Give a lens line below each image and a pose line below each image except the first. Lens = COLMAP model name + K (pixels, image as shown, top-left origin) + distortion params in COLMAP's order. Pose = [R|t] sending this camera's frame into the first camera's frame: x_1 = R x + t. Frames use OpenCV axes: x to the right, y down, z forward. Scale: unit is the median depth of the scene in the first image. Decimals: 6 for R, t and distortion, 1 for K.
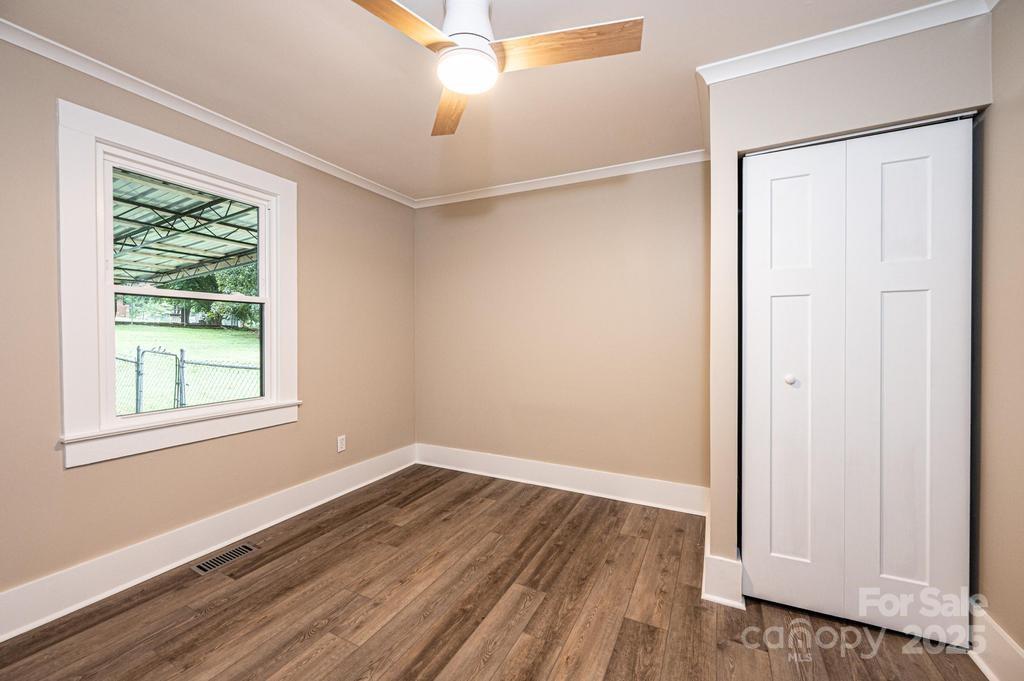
lens RADIAL K [[406.7, 0, 511.9], [0, 406.7, 342.0], [0, 0, 1]] dist [-0.000895, -0.000504]
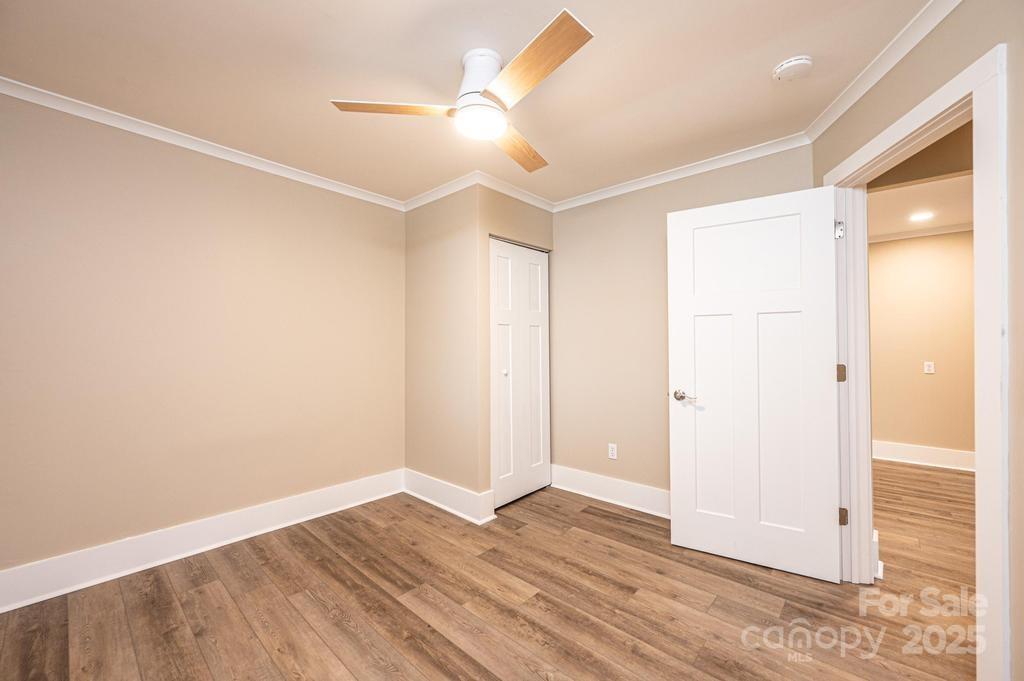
lens RADIAL K [[406.7, 0, 511.7], [0, 406.7, 340.4], [0, 0, 1]] dist [-0.000895, -0.000504]
pose [[0.263220, 0.013519, 0.964641, -0.811216], [0.019524, 0.999622, -0.019336, -0.008436], [-0.964538, 0.023923, 0.262857, 0.416813]]
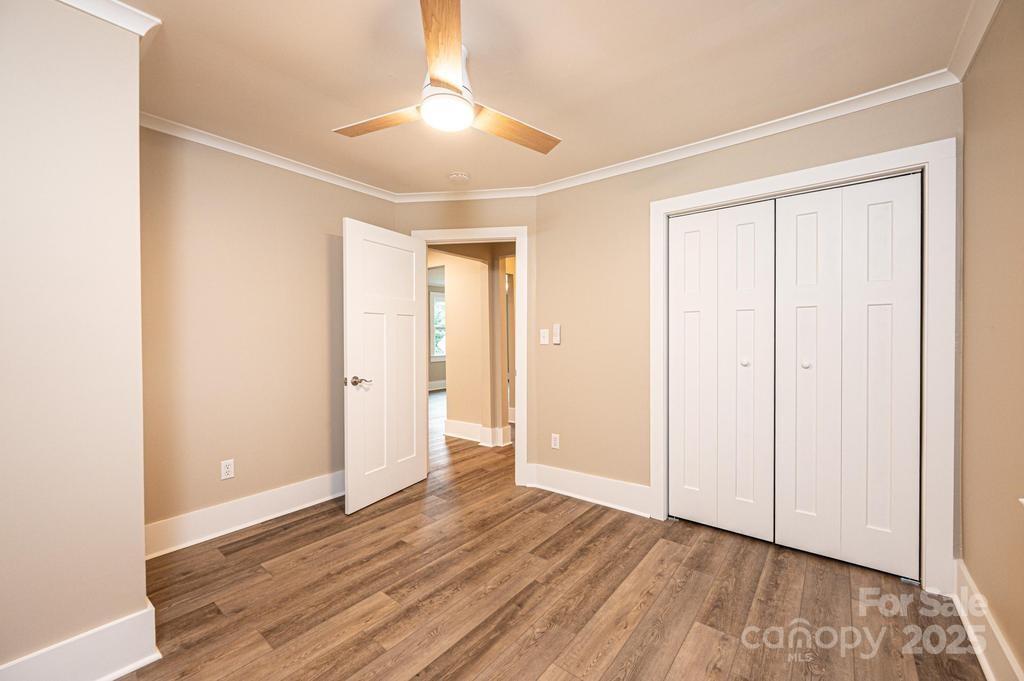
lens RADIAL K [[406.7, 0, 512.0], [0, 406.7, 339.4], [0, 0, 1]] dist [-0.000895, -0.000504]
pose [[-0.978551, 0.003171, 0.205979, -0.353851], [0.008893, 0.999600, 0.026858, -0.030974], [-0.205812, 0.028114, -0.978188, 1.424293]]
